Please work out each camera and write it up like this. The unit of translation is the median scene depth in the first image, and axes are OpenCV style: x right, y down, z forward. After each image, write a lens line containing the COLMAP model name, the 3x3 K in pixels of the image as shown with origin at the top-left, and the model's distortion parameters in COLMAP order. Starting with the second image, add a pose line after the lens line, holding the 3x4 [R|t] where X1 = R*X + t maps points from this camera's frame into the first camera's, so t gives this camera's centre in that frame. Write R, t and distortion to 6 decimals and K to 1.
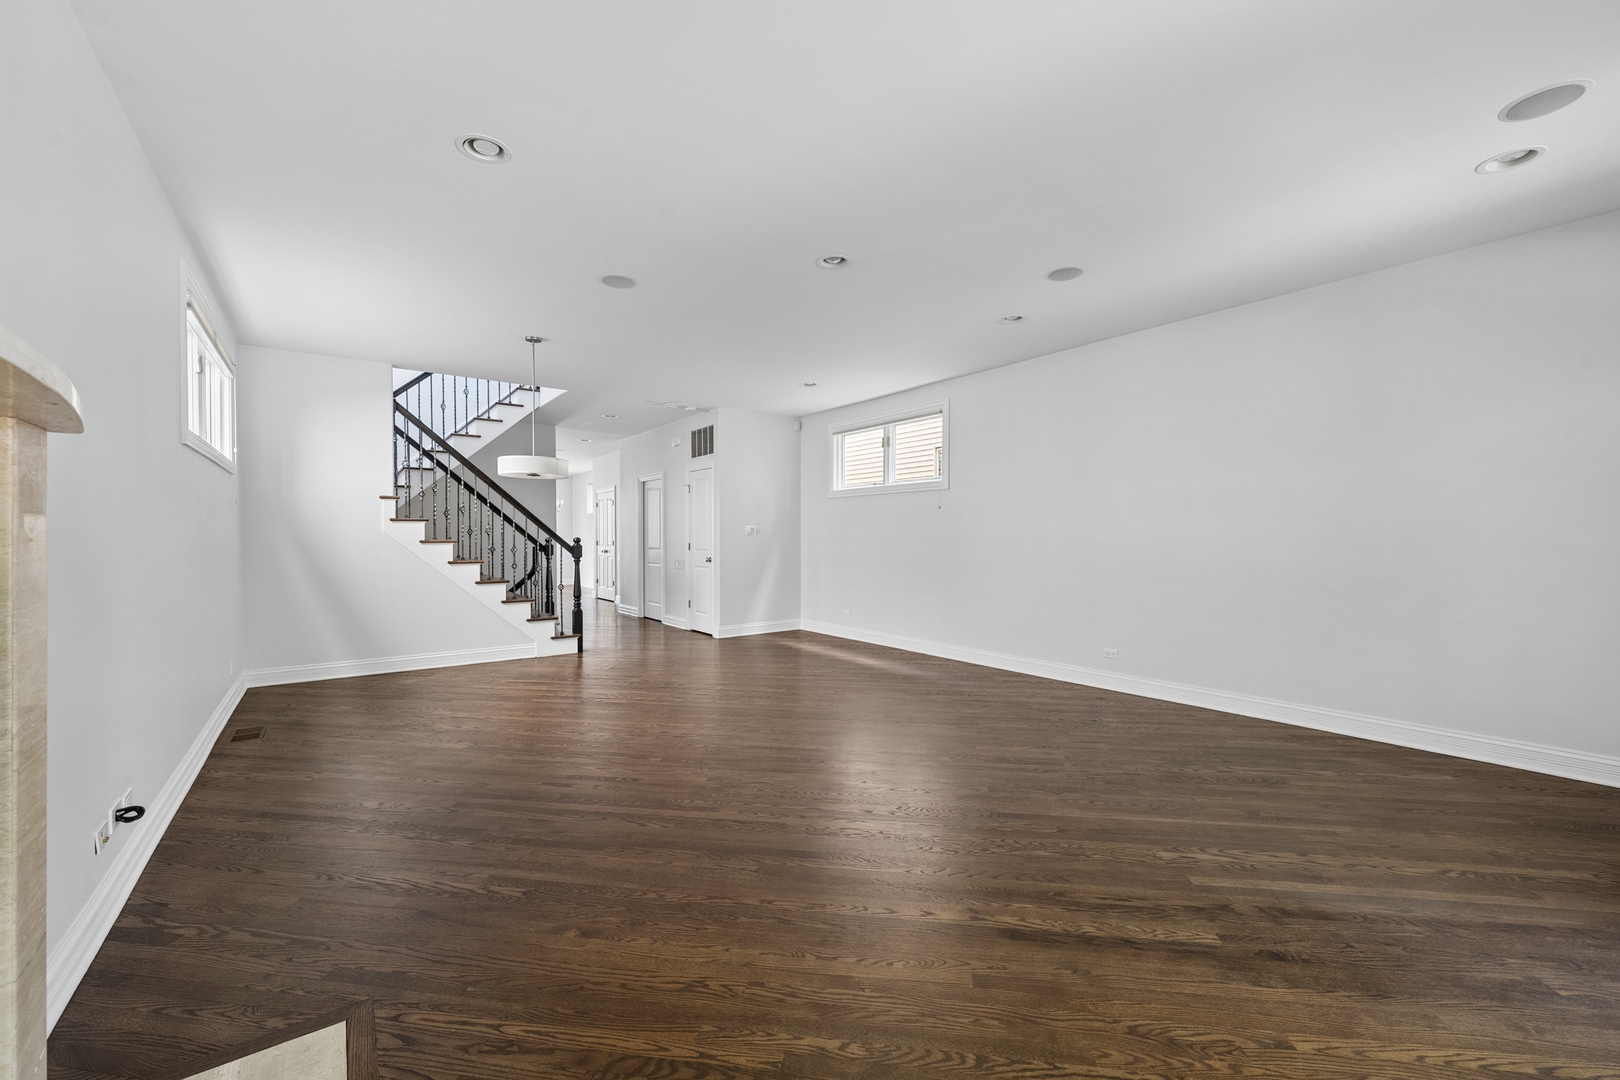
lens RADIAL K [[648.6, 0, 806.5], [0, 648.6, 531.5], [0, 0, 1]] dist [-0.001100, -0.000161]
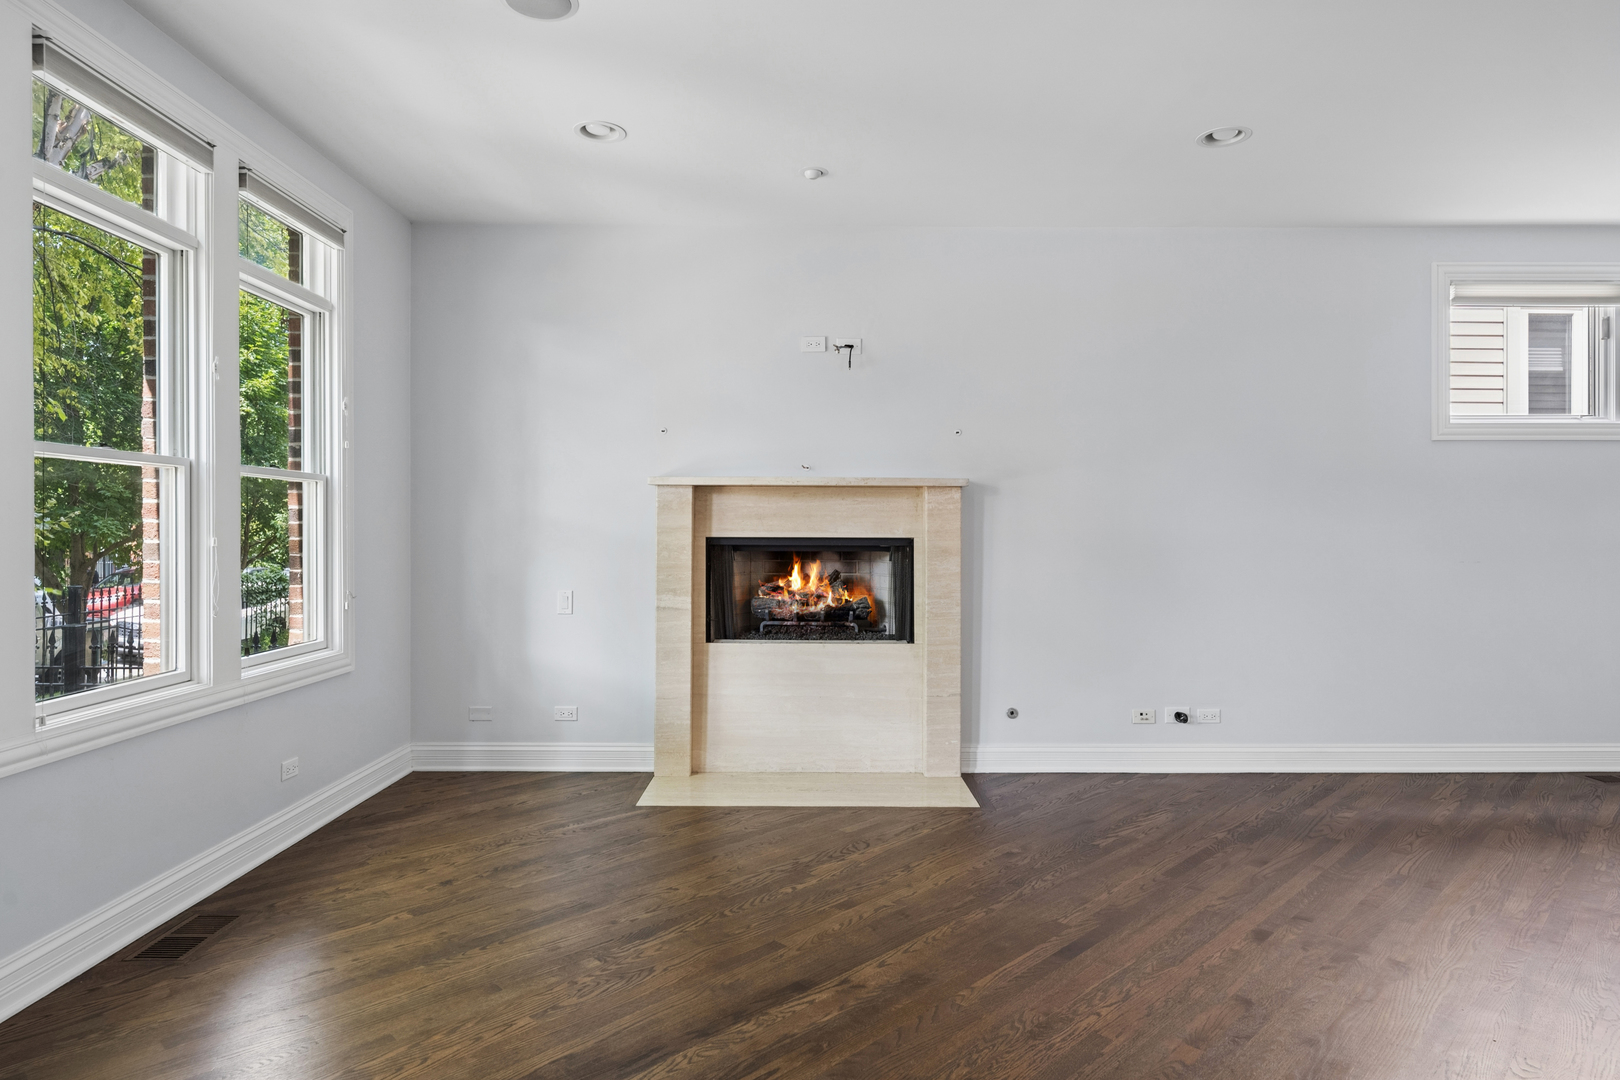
lens RADIAL K [[933.3, 0, 810.0], [0, 933.3, 540.0], [0, 0, 1]] dist [-0.000451, 0.000447]
pose [[-0.587721, 0.008363, -0.809020, 0.373681], [0.003409, 0.999963, 0.007860, 0.003046], [0.809056, 0.001862, -0.587728, 0.493848]]
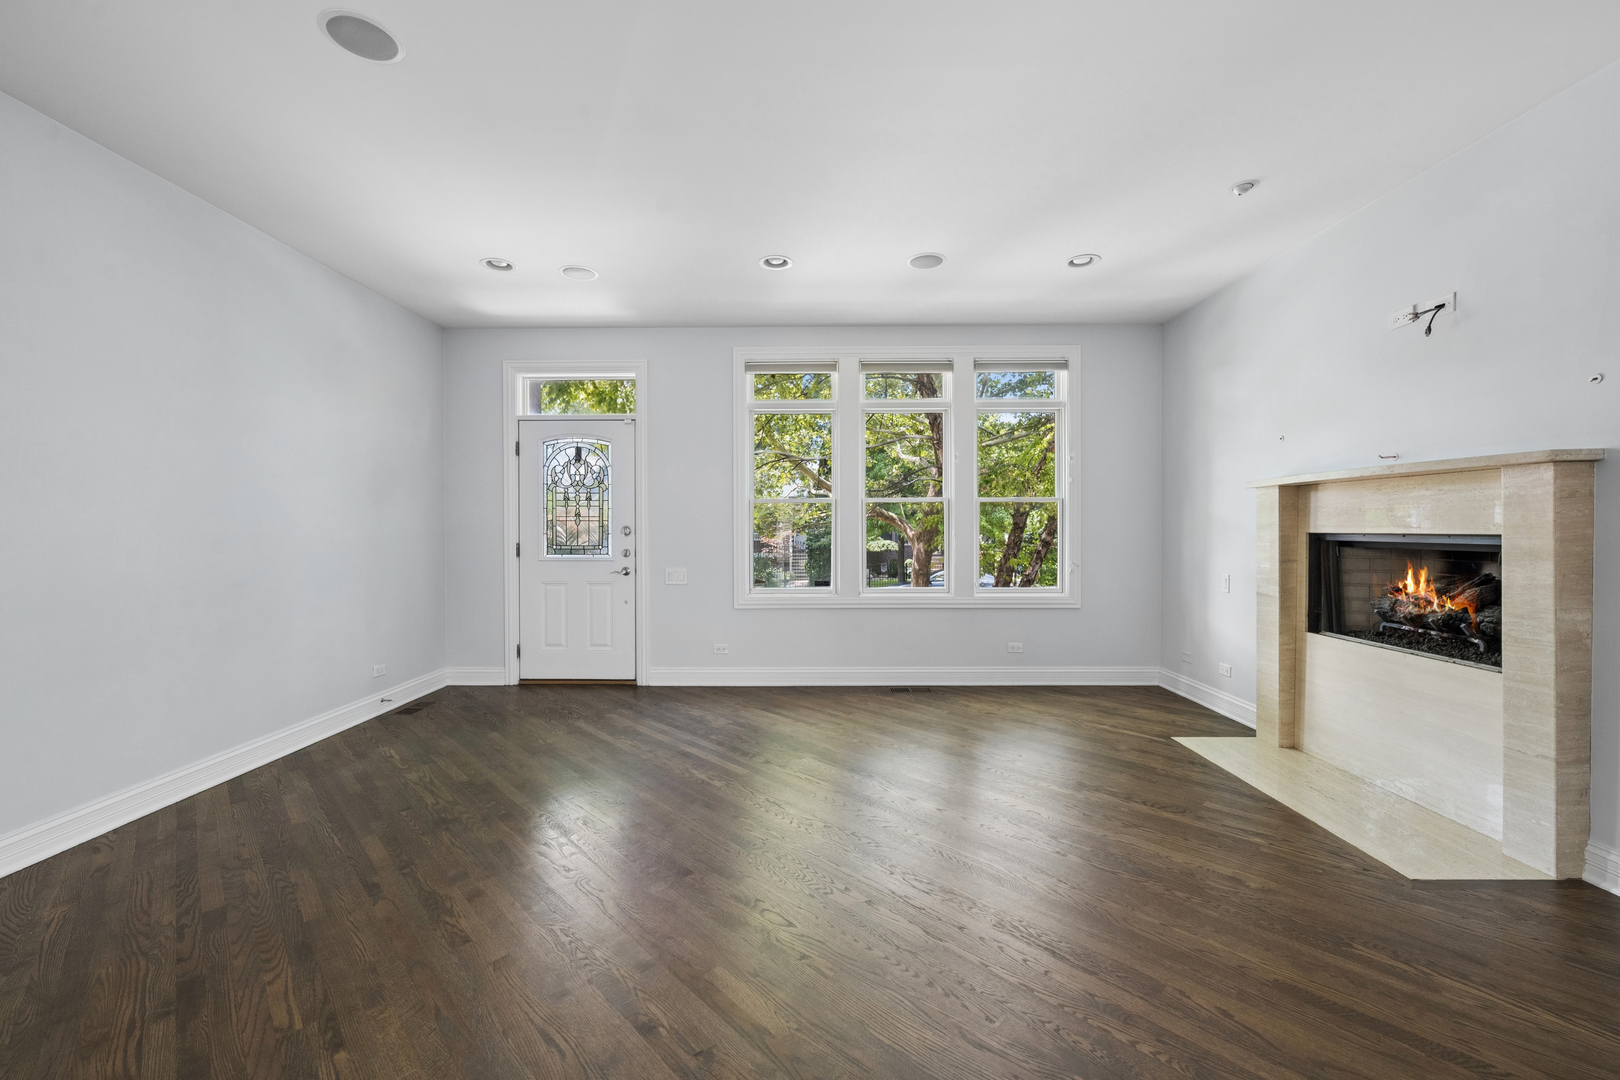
lens RADIAL K [[643.3, 0, 812.9], [0, 643.3, 537.6], [0, 0, 1]] dist [-0.004154, -0.000169]
pose [[-0.803788, -0.002317, 0.594912, -0.116285], [0.001694, 0.999979, 0.006183, 0.005728], [-0.594914, 0.005978, -0.803767, 0.662839]]
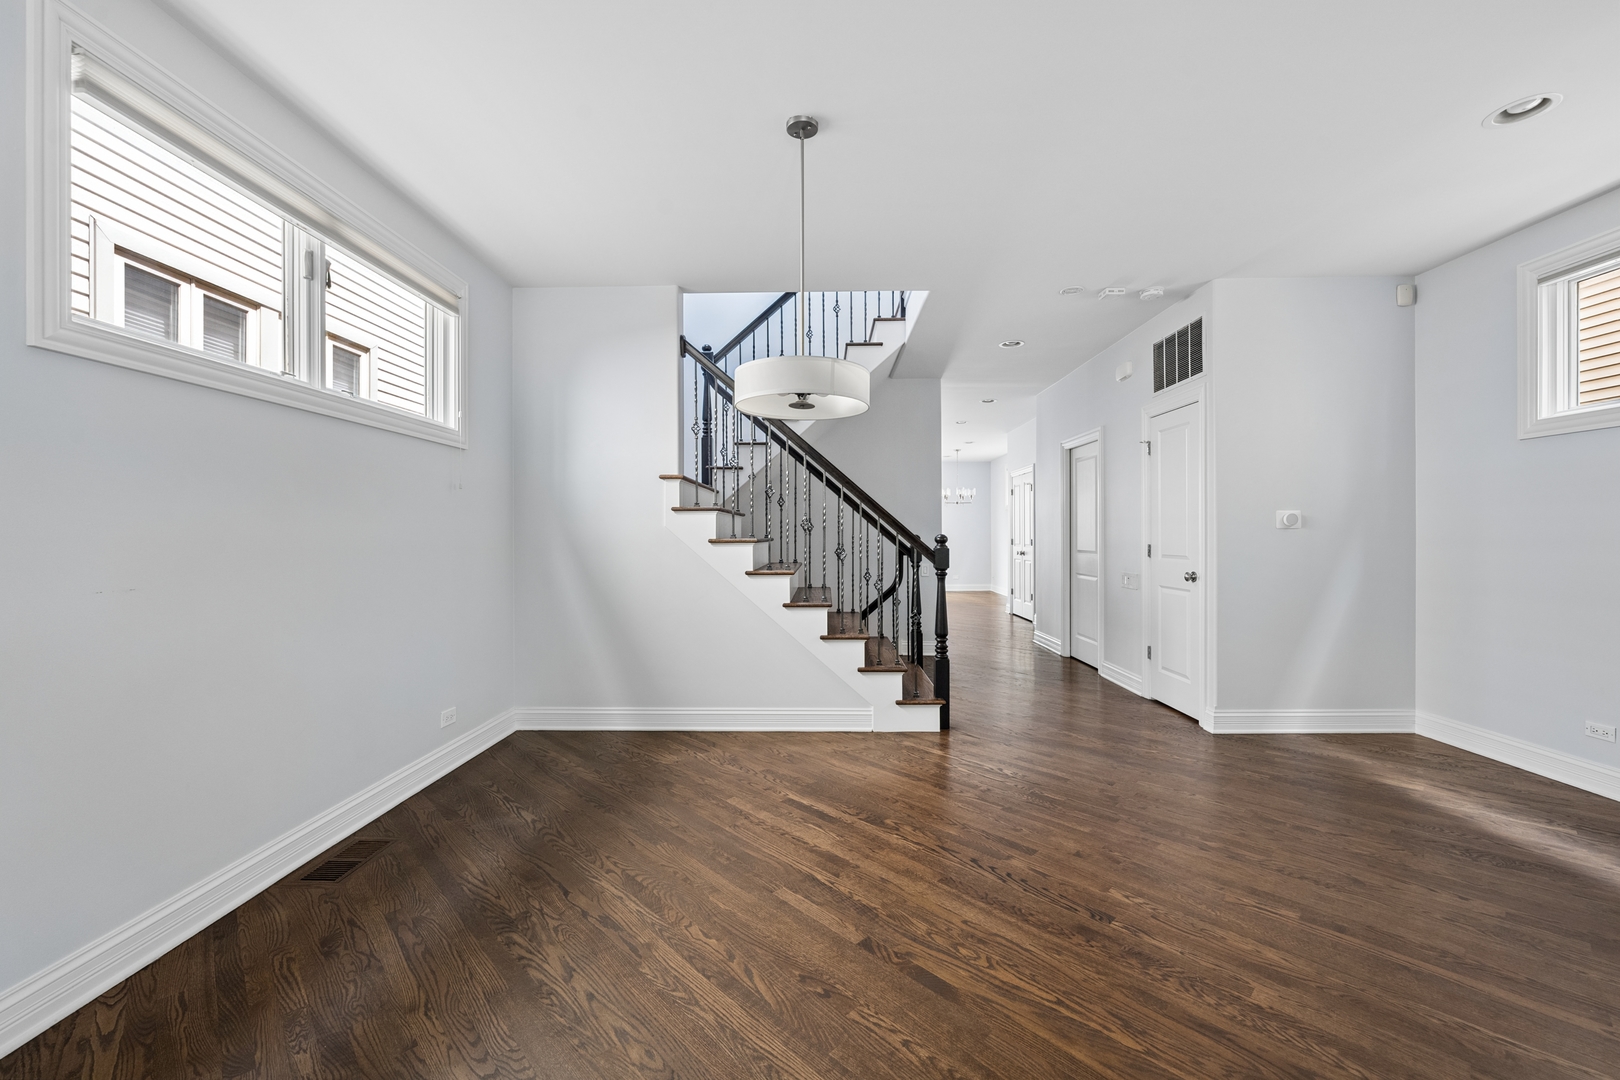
lens RADIAL K [[643.3, 0, 812.9], [0, 643.3, 537.6], [0, 0, 1]] dist [-0.004154, -0.000169]
pose [[0.795579, 0.002152, -0.605846, -0.088563], [0.006254, 0.999911, 0.011765, 0.004072], [0.605818, -0.013149, 0.795495, 0.447511]]
